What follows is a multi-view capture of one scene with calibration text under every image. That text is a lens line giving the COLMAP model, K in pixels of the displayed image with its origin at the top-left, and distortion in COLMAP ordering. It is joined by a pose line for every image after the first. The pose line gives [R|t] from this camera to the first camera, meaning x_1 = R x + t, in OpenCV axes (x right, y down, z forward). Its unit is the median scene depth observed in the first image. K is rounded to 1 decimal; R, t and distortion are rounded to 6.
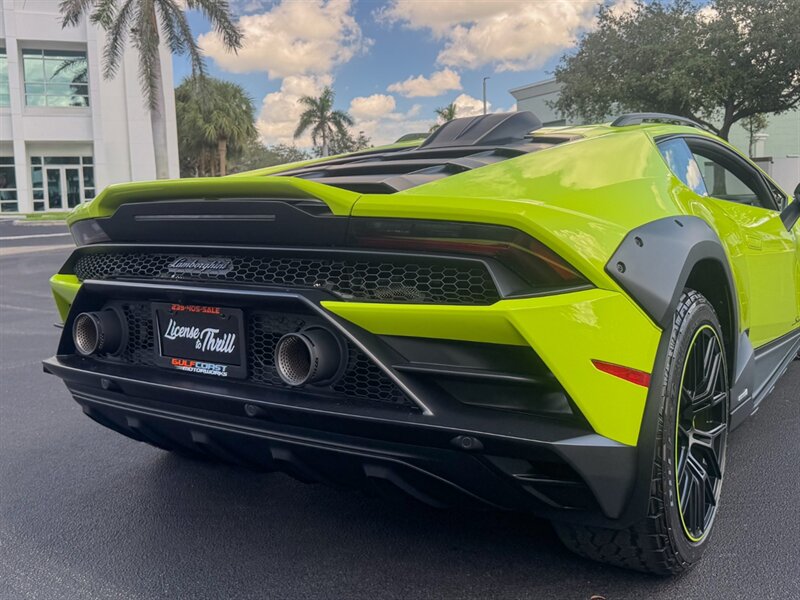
lens RADIAL K [[771.0, 0, 402.9], [0, 771.0, 303.1], [0, 0, 1]] dist [0.042225, 0.000000]
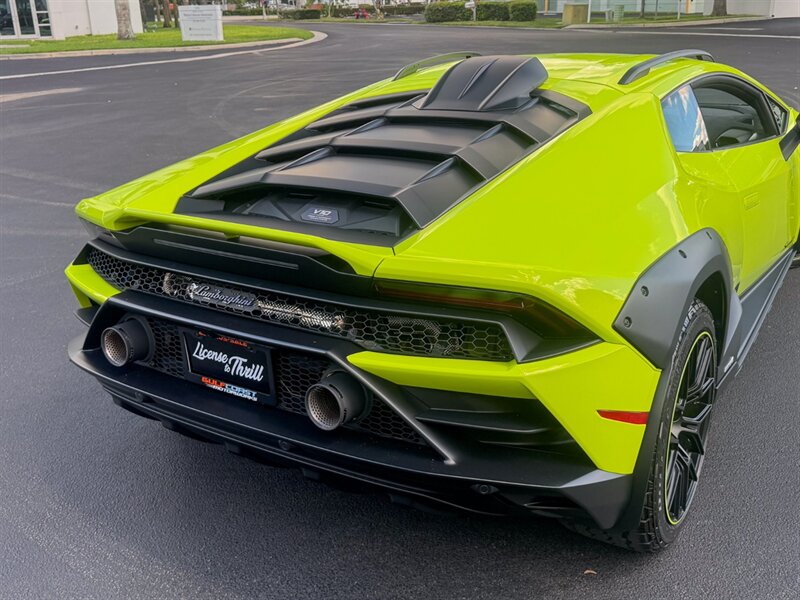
lens RADIAL K [[771.0, 0, 414.7], [0, 771.0, 297.6], [0, 0, 1]] dist [0.042225, 0.000000]
pose [[0.999195, -0.015358, 0.037071, -0.045578], [0.006916, 0.975942, 0.217918, -0.275186], [-0.039526, -0.217487, 0.975263, -0.025012]]
